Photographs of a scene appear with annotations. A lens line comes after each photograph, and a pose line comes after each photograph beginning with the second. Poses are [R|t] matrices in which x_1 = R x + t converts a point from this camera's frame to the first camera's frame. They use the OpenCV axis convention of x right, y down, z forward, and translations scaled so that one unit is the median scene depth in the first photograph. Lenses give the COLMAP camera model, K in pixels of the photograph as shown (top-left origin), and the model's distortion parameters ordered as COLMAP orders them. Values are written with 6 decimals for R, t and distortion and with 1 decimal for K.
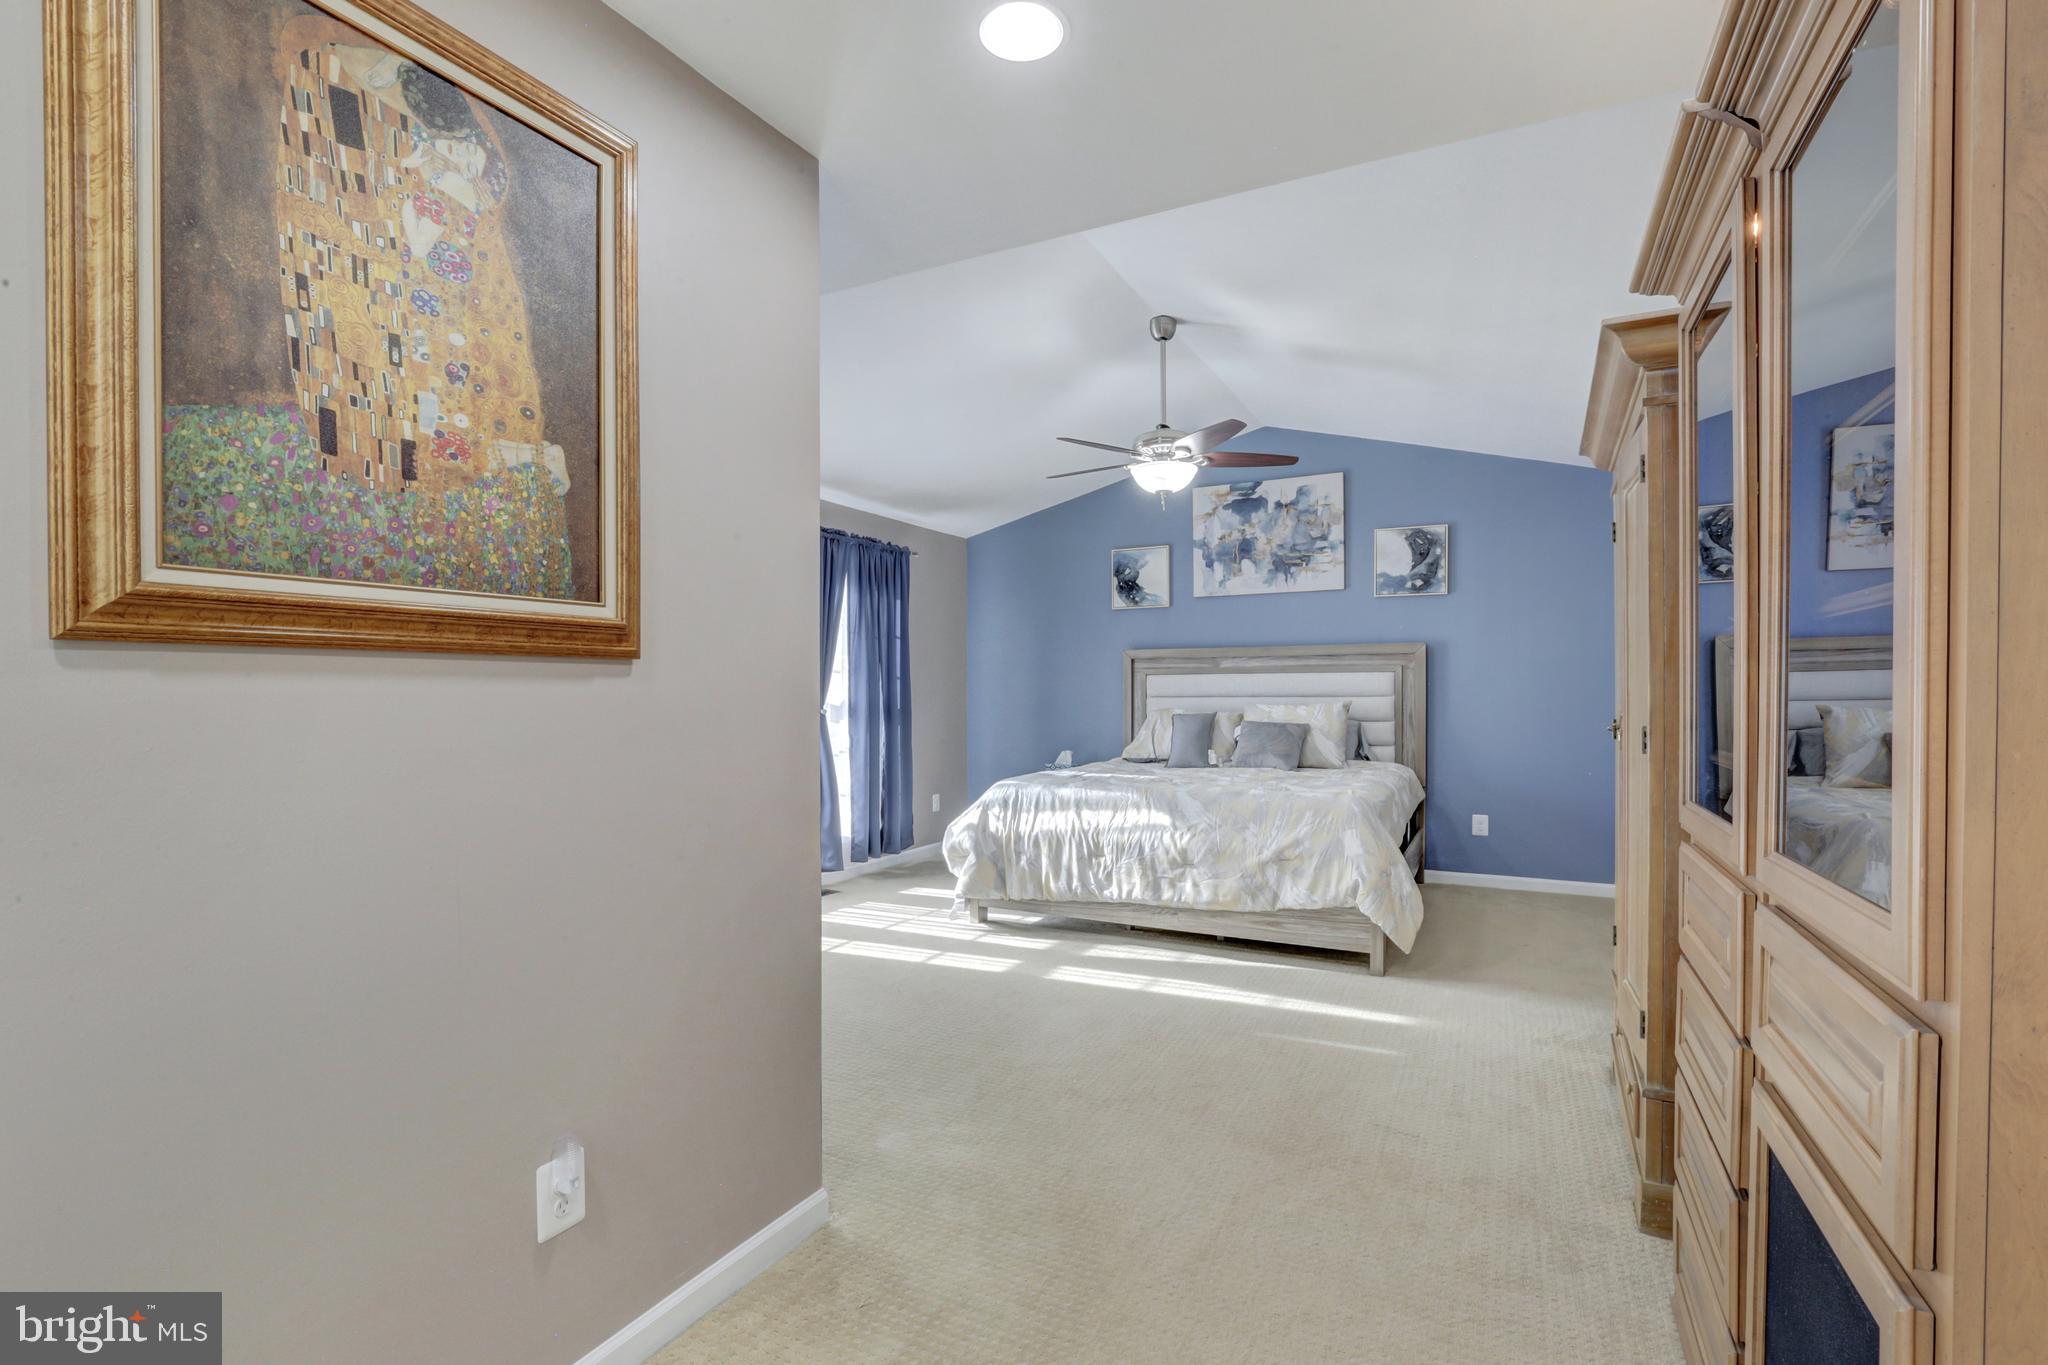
lens RADIAL K [[968.9, 0, 1020.5], [0, 968.9, 691.9], [0, 0, 1]] dist [-0.029713, 0.002042]
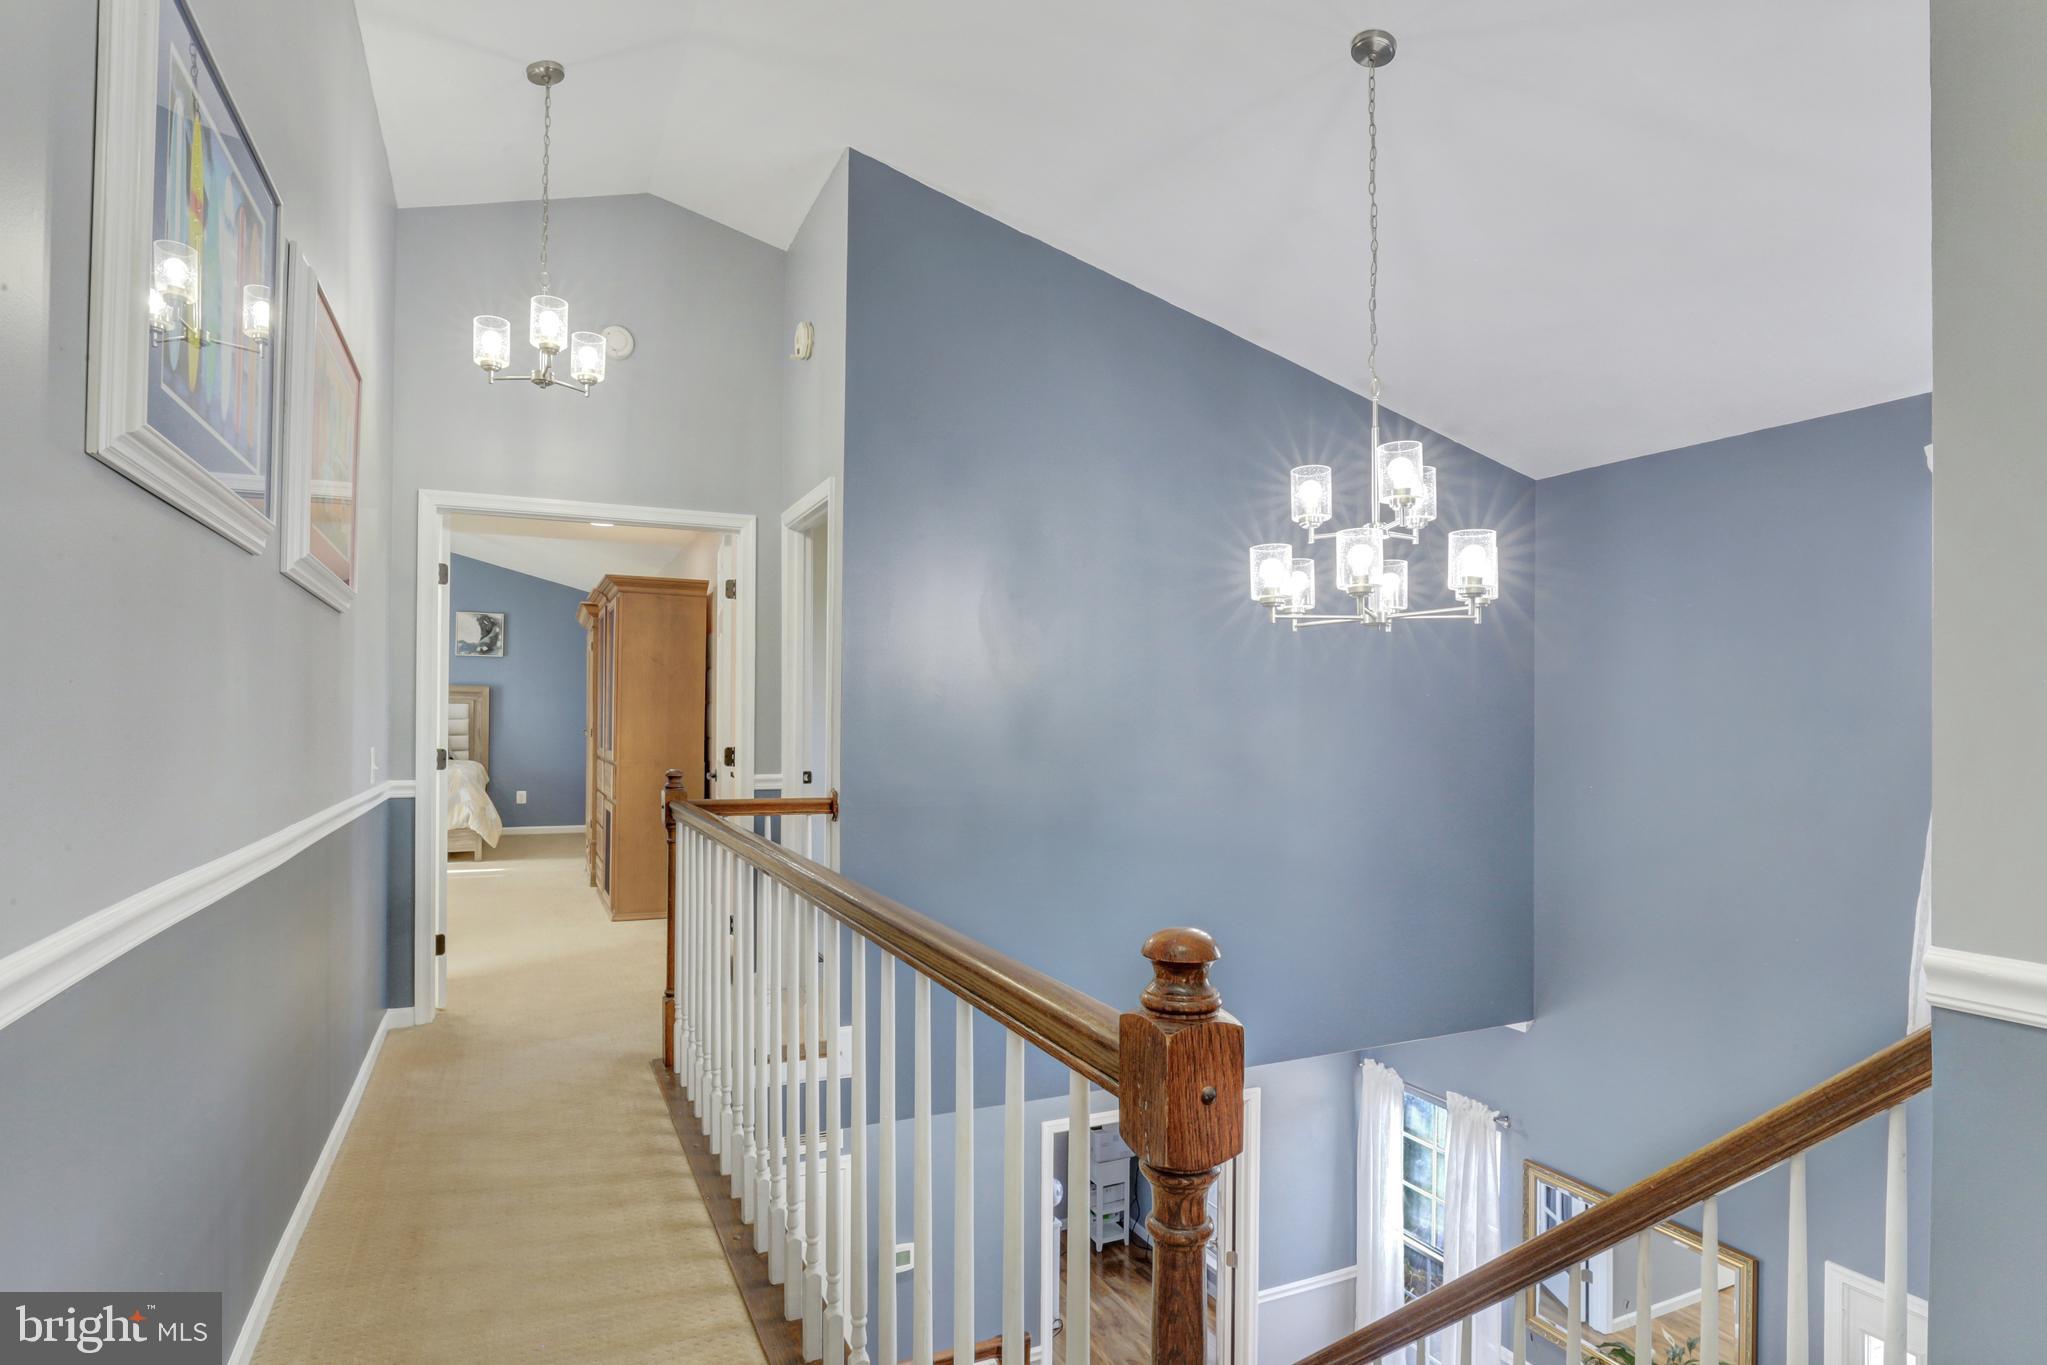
lens RADIAL K [[1130.0, 0, 1020.8], [0, 1130.0, 689.5], [0, 0, 1]] dist [-0.001994, -0.000144]
pose [[0.629341, 0.014135, 0.777001, -0.491171], [0.000460, 0.999828, -0.018561, -0.009158], [-0.777129, 0.012038, 0.629226, -0.887139]]
